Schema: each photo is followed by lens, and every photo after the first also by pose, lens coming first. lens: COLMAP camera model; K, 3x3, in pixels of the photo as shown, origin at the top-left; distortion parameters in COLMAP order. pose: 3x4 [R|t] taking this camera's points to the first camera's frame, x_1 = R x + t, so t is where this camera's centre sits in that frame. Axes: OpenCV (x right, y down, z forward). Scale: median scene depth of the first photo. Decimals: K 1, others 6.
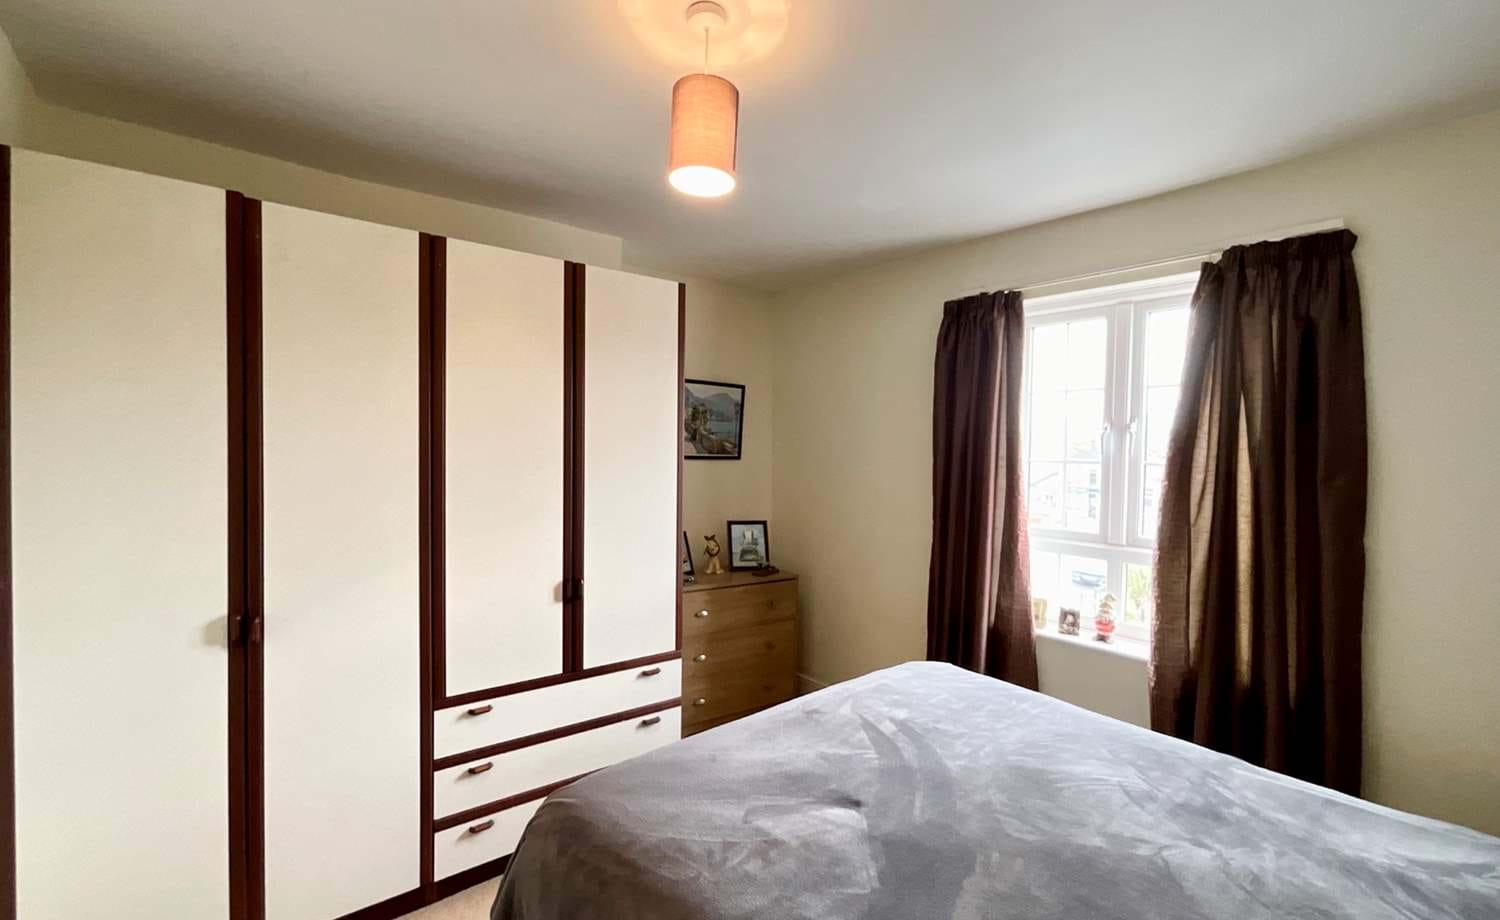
lens RADIAL K [[603.4, 0, 745.9], [0, 603.4, 461.9], [0, 0, 1]] dist [-0.000333, 0.000449]
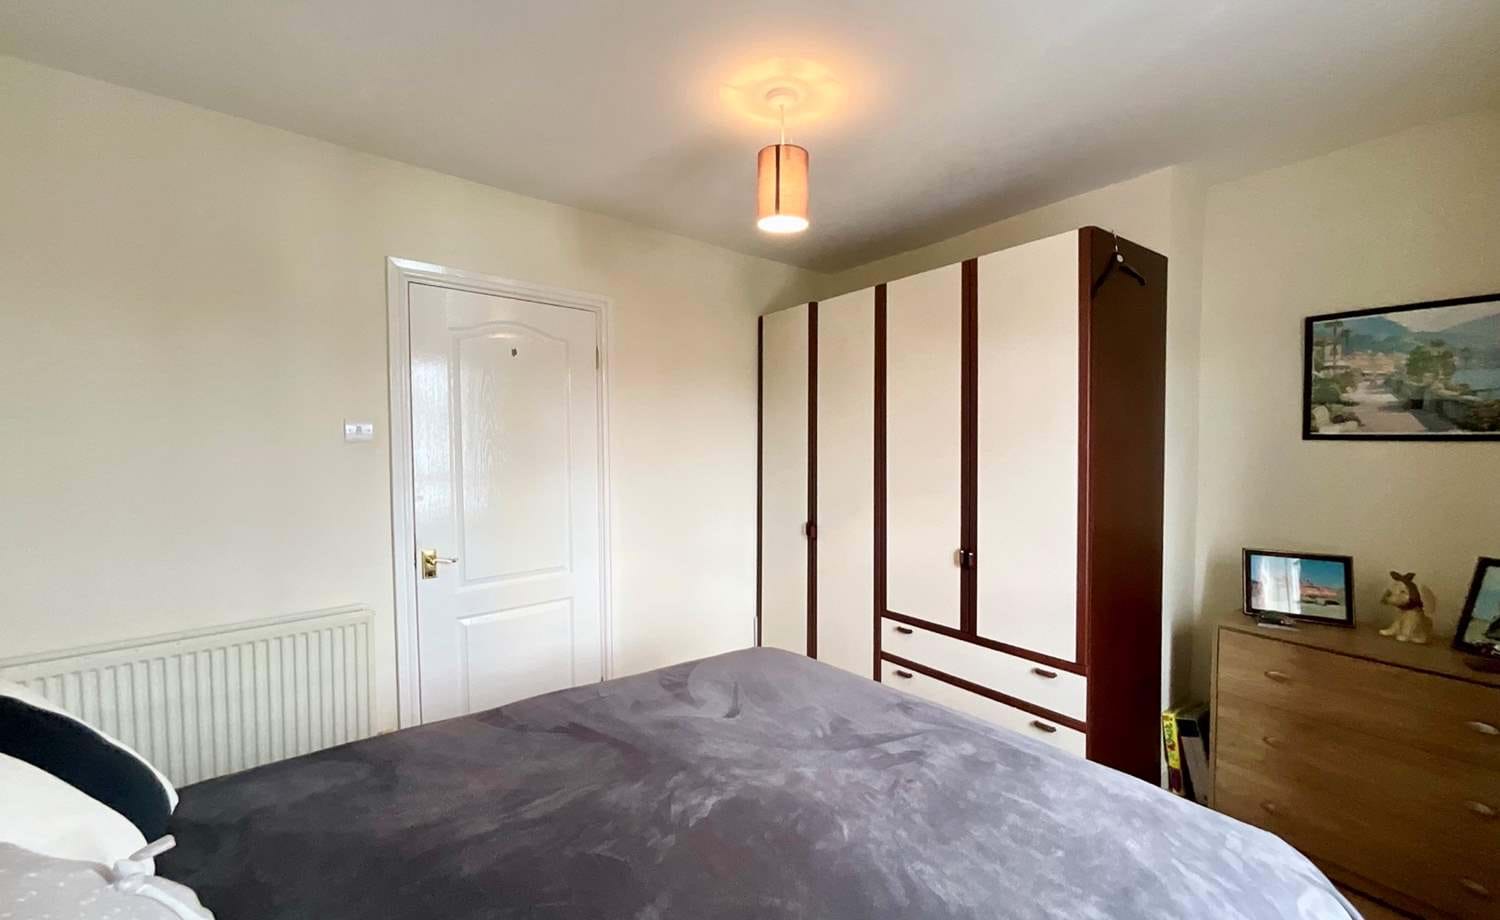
lens RADIAL K [[603.4, 0, 745.9], [0, 603.4, 461.9], [0, 0, 1]] dist [-0.000333, 0.000449]
pose [[0.032949, 0.026623, -0.999102, 0.714147], [-0.010364, 0.999601, 0.026294, 0.011386], [0.999403, 0.009488, 0.033212, 0.507924]]
